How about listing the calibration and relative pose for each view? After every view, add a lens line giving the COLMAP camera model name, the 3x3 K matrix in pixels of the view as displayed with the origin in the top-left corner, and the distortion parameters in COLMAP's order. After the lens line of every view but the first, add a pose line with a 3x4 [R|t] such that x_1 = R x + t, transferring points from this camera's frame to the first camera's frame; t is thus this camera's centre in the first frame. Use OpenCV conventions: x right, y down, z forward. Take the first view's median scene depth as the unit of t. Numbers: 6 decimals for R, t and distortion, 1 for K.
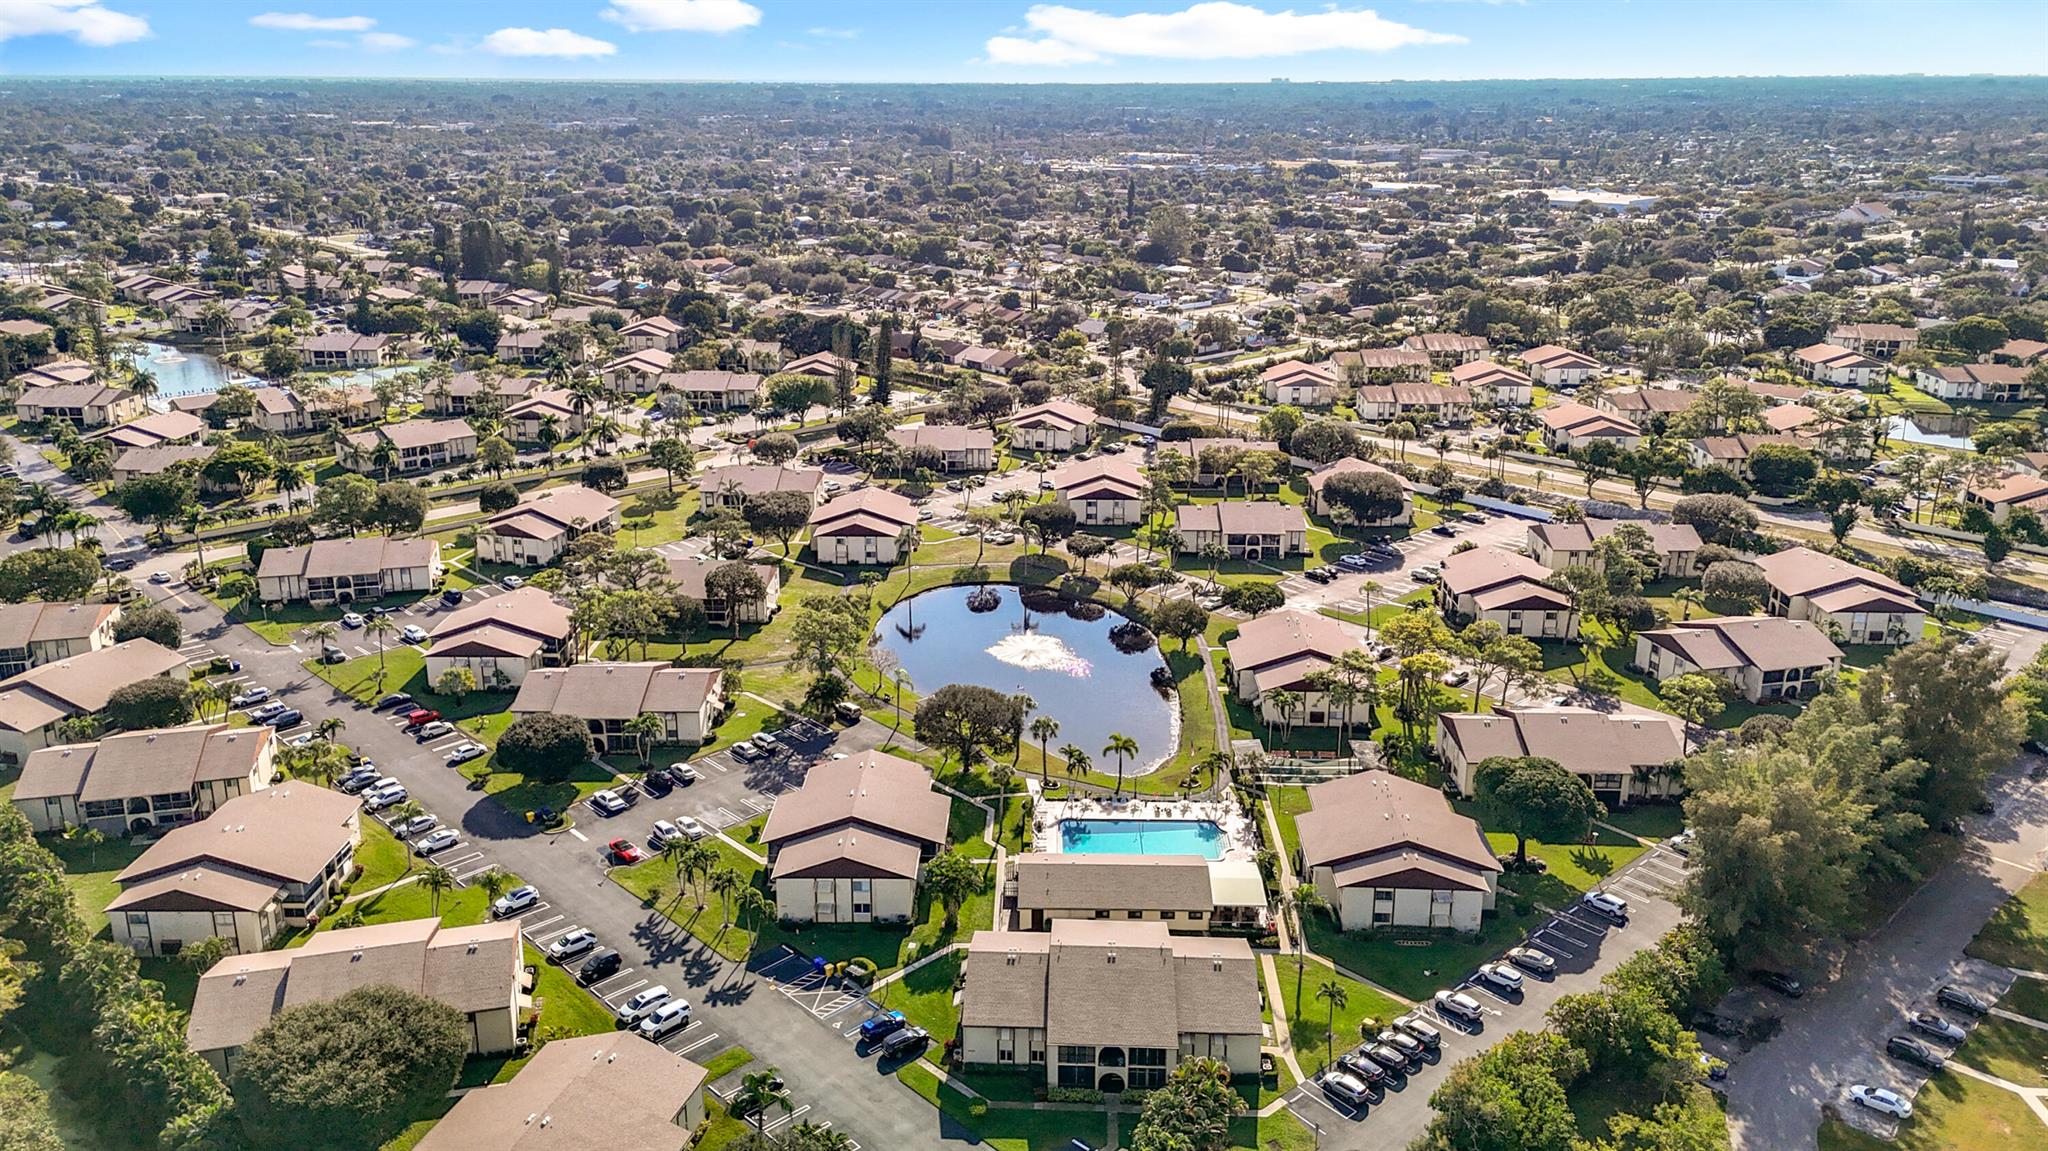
lens RADIAL K [[1486.9, 0, 1024.0], [0, 1486.9, 575.5], [0, 0, 1]] dist [0.056559, -0.001807]
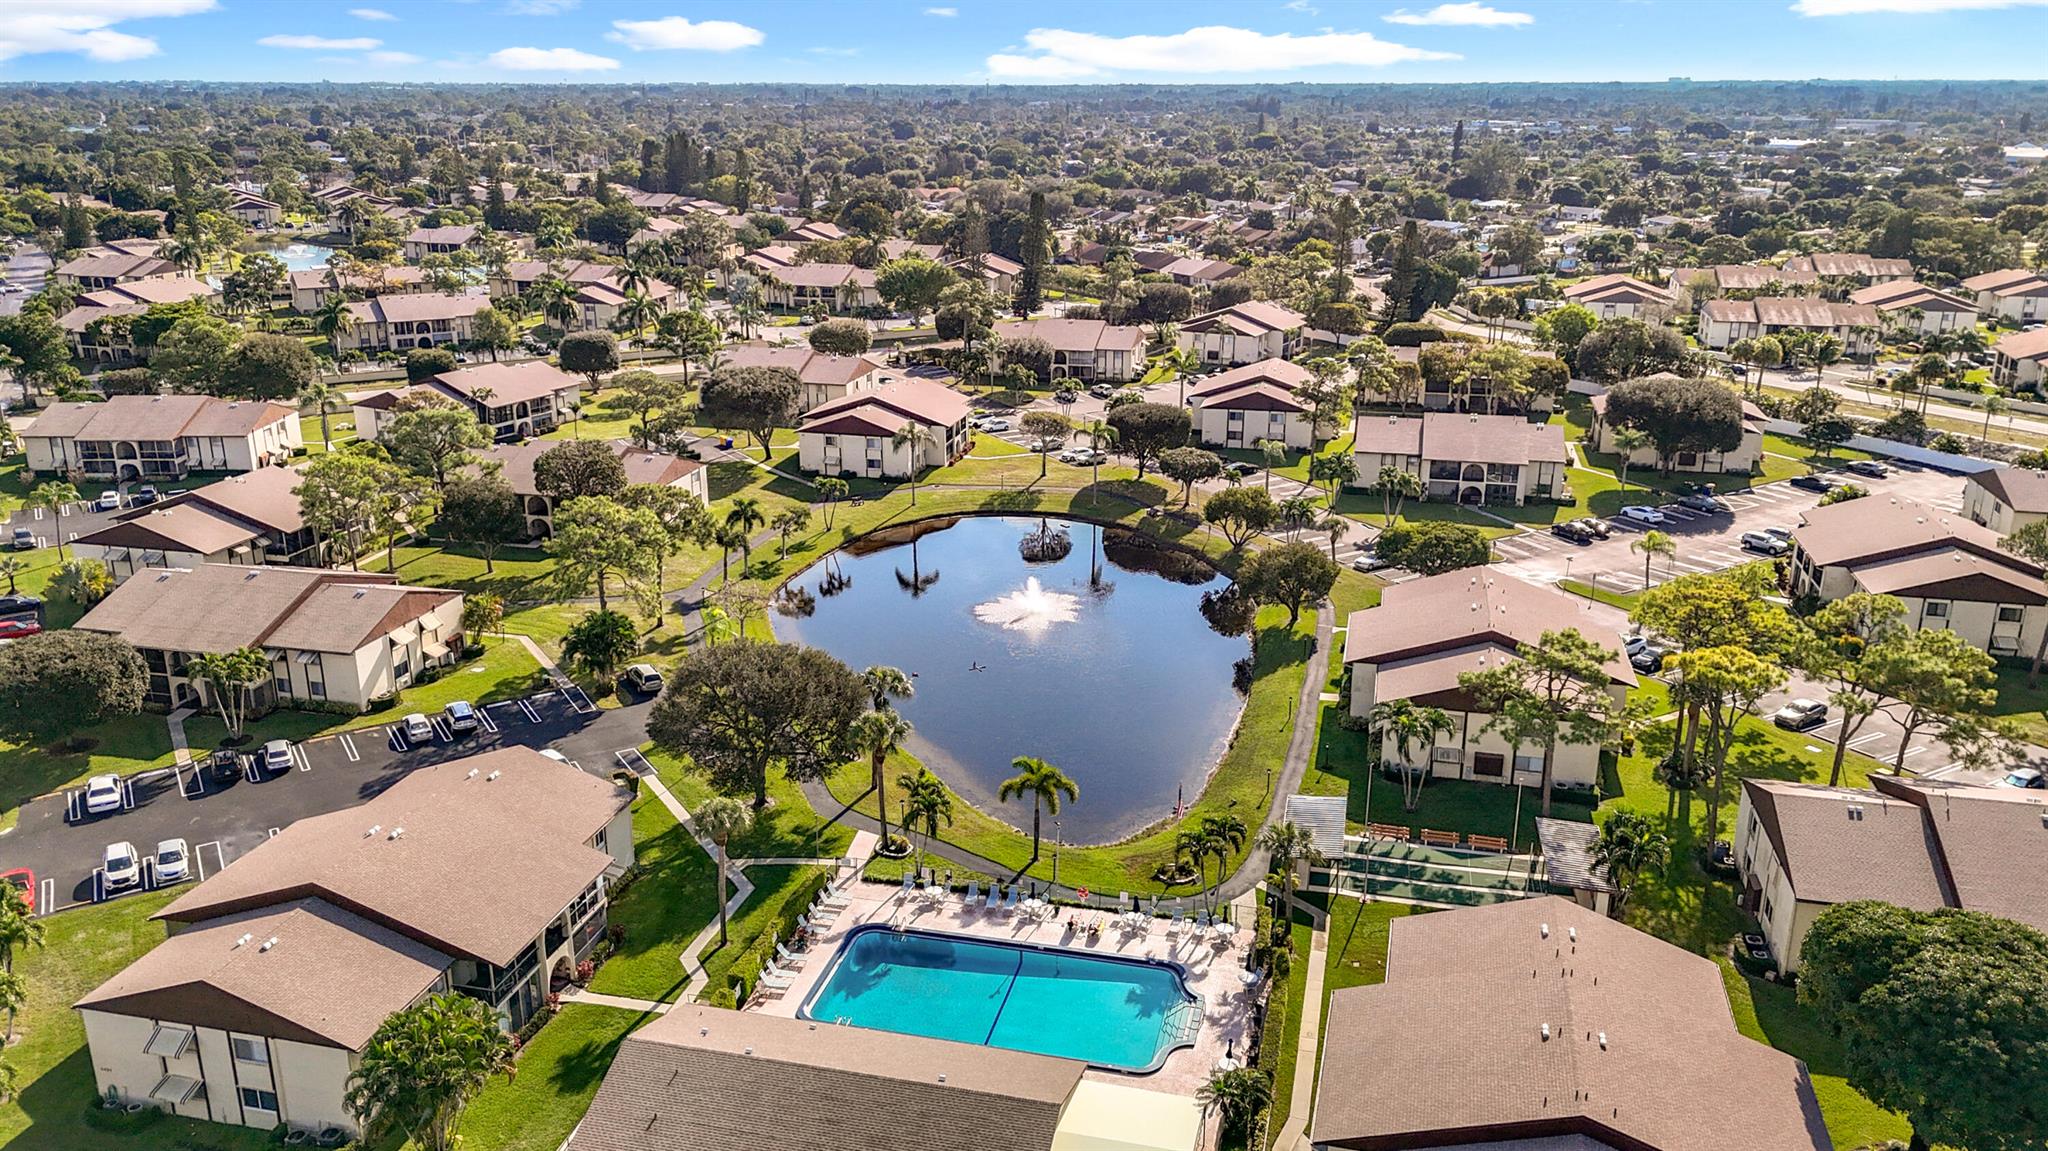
lens RADIAL K [[1512.7, 0, 1021.8], [0, 1512.7, 618.0], [0, 0, 1]] dist [0.013362, -0.004310]
pose [[0.974359, 0.072649, -0.212946, 0.119724], [-0.068338, 0.997282, 0.027545, 0.034385], [0.214369, -0.012287, 0.976676, 0.378764]]
